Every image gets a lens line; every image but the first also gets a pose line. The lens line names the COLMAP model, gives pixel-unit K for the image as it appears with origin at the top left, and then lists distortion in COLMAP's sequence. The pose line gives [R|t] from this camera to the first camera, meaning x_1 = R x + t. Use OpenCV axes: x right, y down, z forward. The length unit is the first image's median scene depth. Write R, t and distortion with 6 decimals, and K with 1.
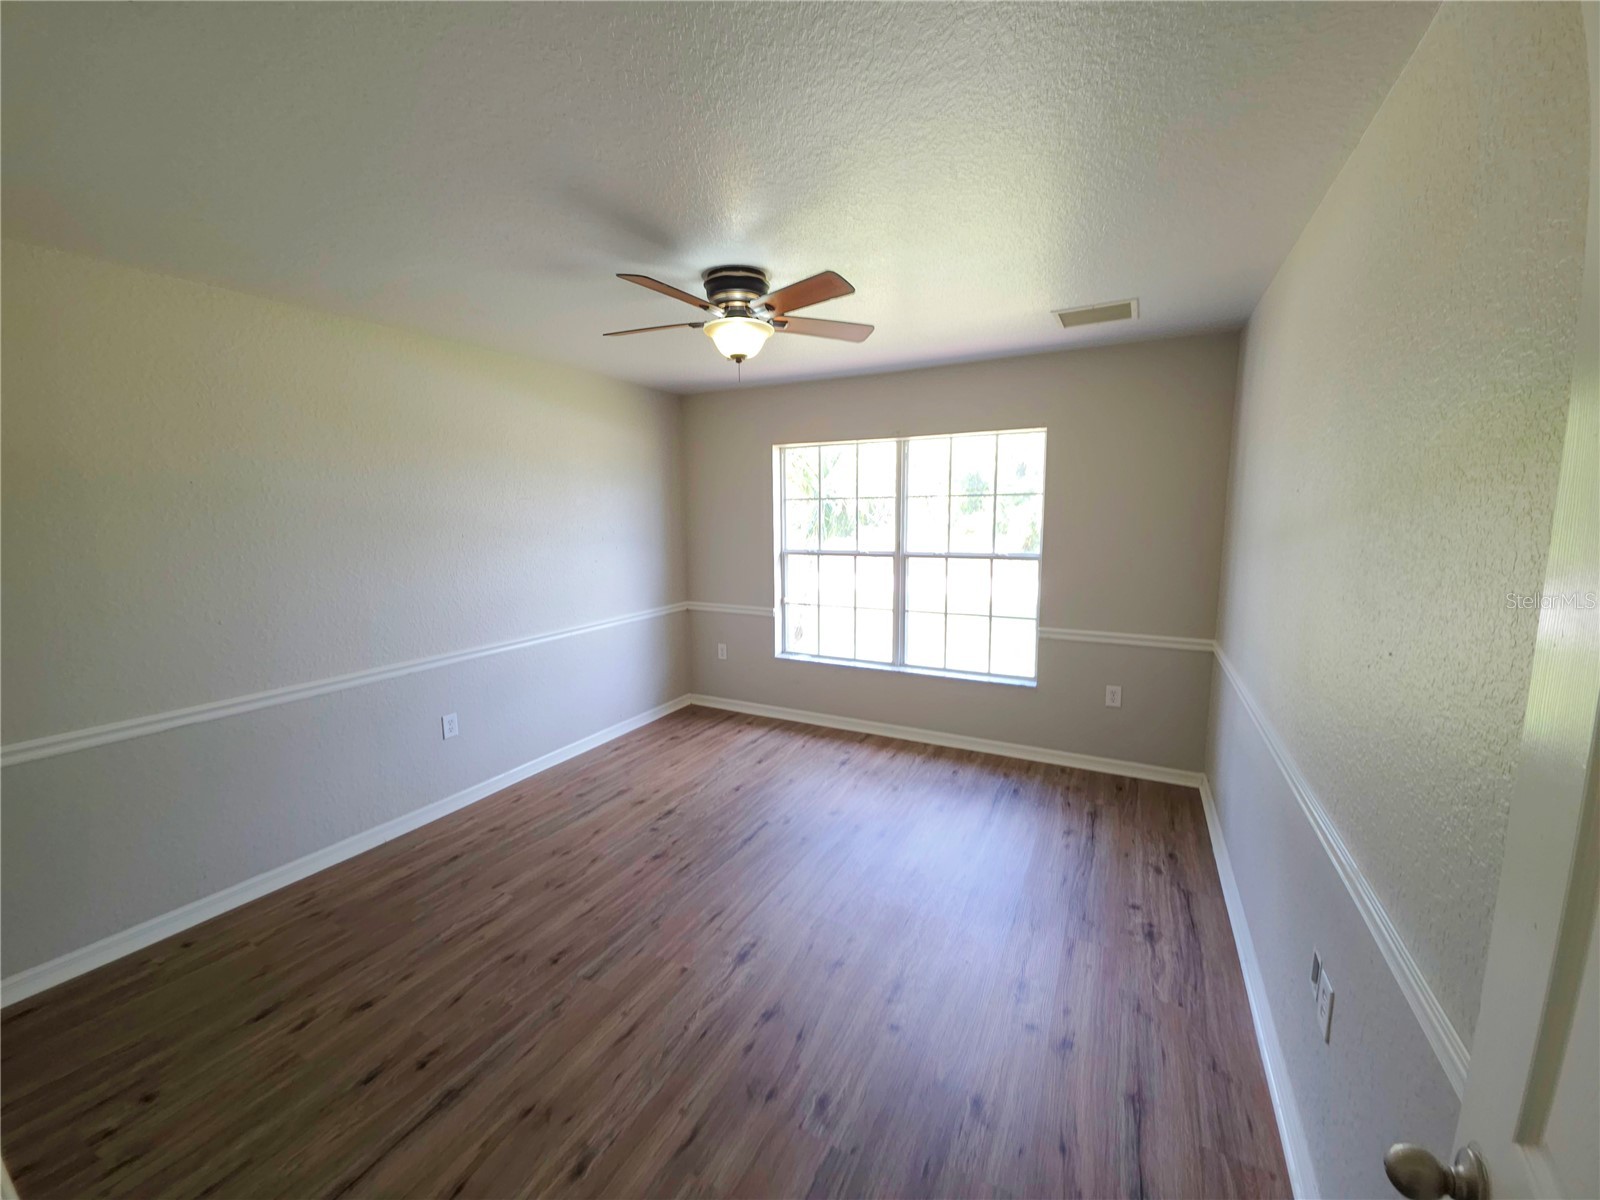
lens RADIAL K [[646.0, 0, 804.7], [0, 646.0, 601.9], [0, 0, 1]] dist [0.006056, -0.003068]
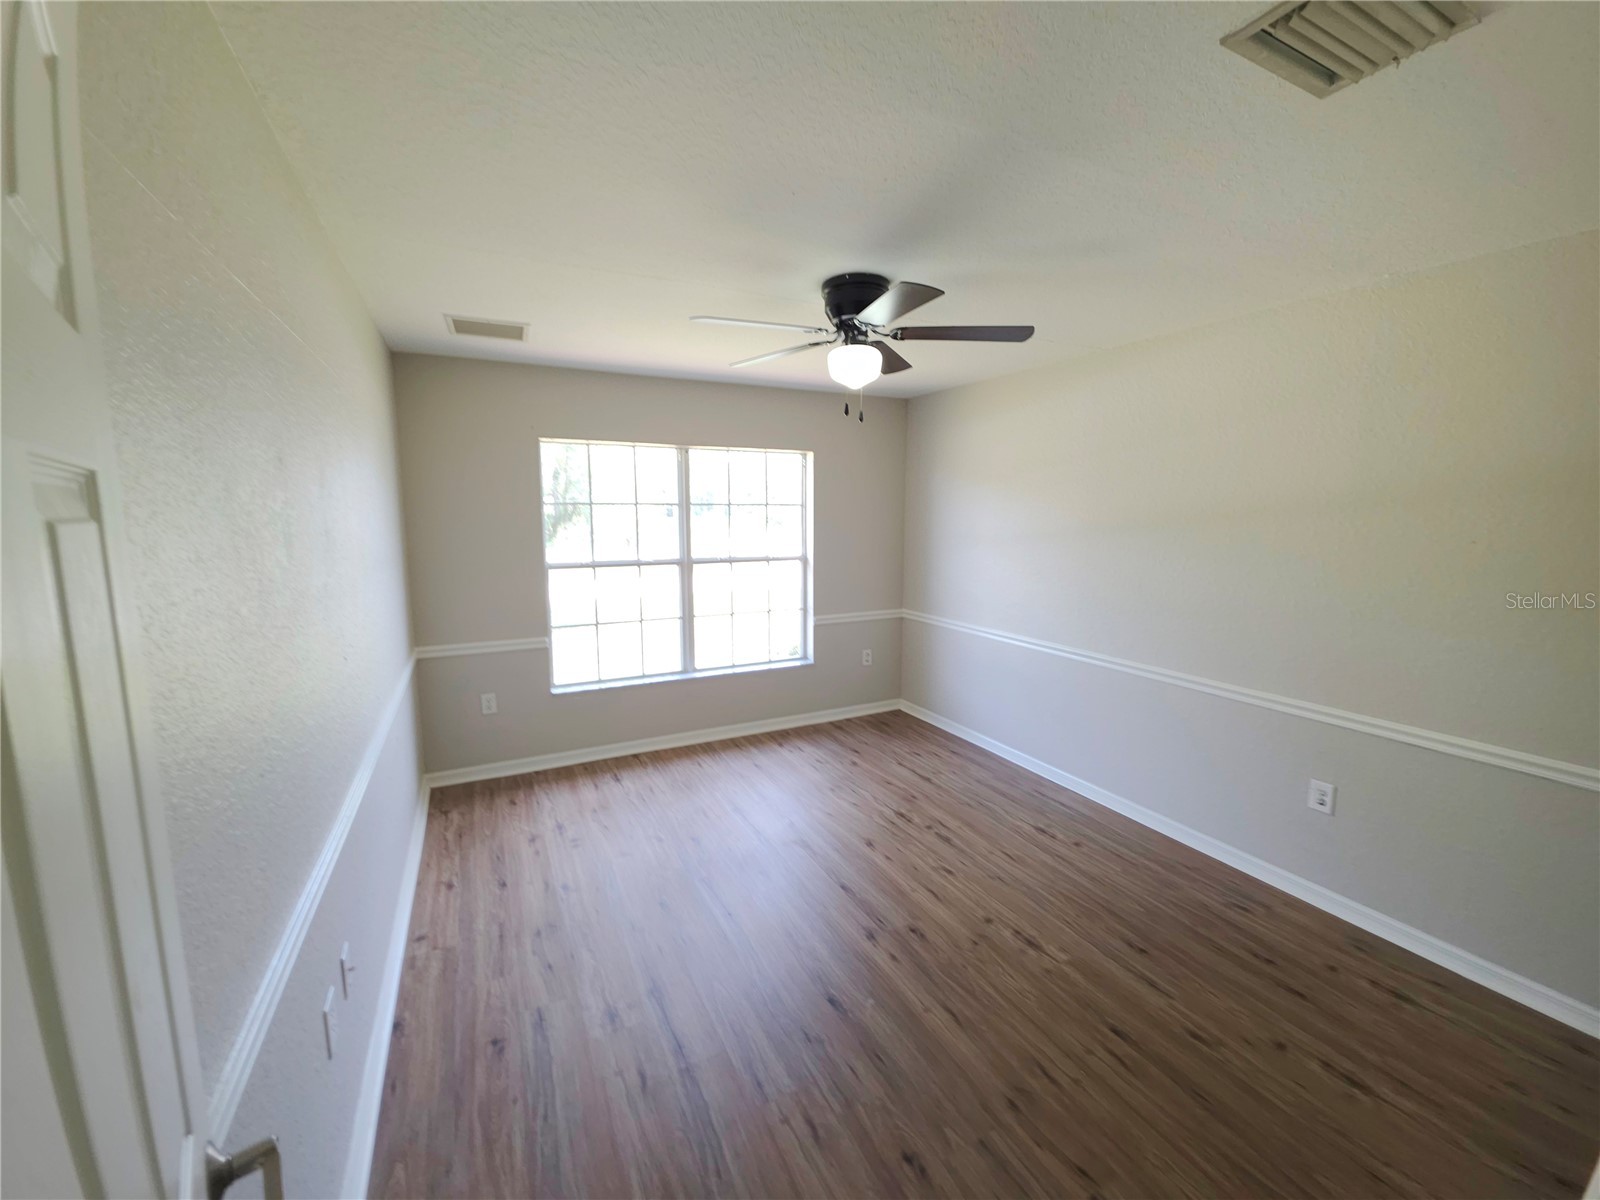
lens RADIAL K [[646.0, 0, 814.6], [0, 646.0, 606.9], [0, 0, 1]] dist [0.006056, -0.003068]
pose [[0.570511, -0.102442, 0.814876, -0.633762], [0.107644, 0.992958, 0.049466, -0.035316], [-0.814205, 0.059496, 0.577521, 0.288816]]
